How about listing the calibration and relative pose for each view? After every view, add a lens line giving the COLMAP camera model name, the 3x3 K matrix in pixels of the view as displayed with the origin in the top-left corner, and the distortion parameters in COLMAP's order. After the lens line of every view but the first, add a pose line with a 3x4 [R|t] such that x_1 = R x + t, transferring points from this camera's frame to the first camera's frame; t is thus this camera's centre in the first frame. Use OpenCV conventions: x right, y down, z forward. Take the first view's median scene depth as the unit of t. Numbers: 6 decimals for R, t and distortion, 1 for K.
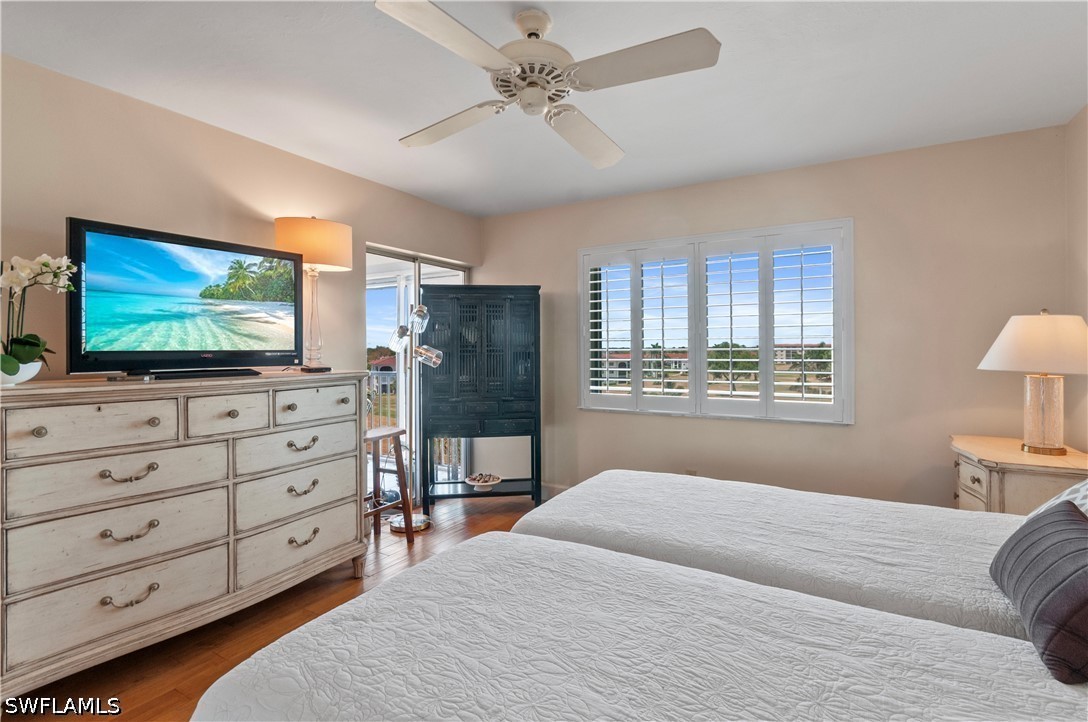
lens RADIAL K [[491.7, 0, 544.0], [0, 491.7, 361.0], [0, 0, 1]] dist [-0.000257, 0.000082]
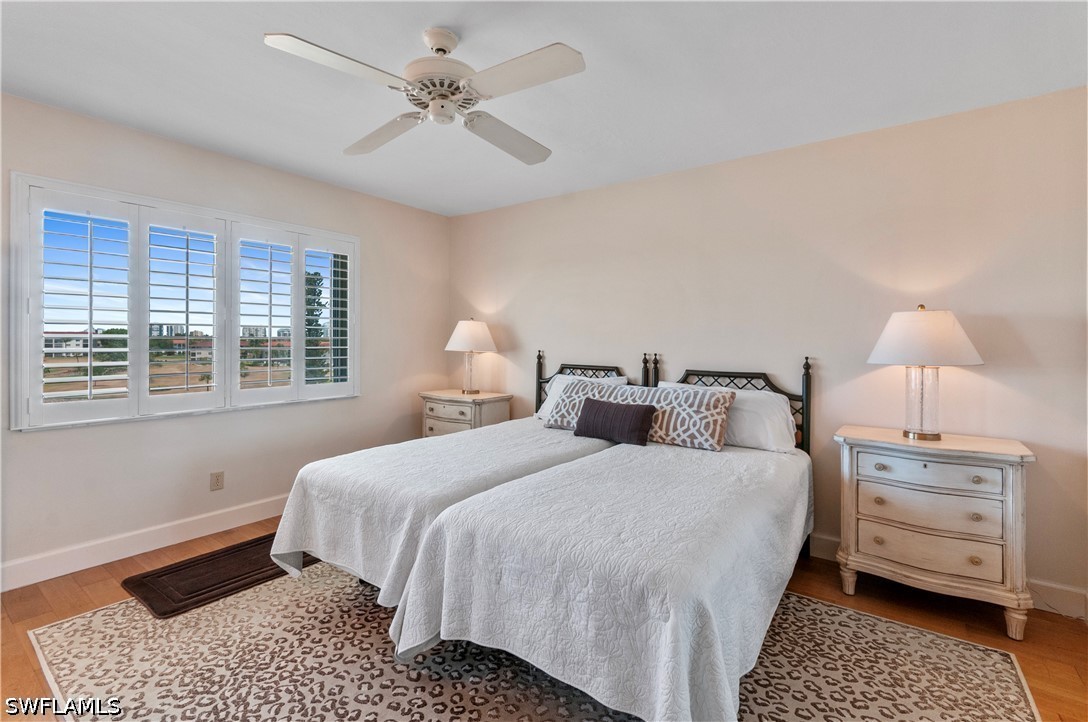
lens RADIAL K [[490.0, 0, 551.1], [0, 490.0, 334.9], [0, 0, 1]] dist [0.001034, 0.000650]
pose [[0.108160, 0.016481, 0.993997, -0.786598], [0.014576, 0.999729, -0.018162, -0.002007], [-0.994027, 0.016453, 0.107891, 0.464238]]
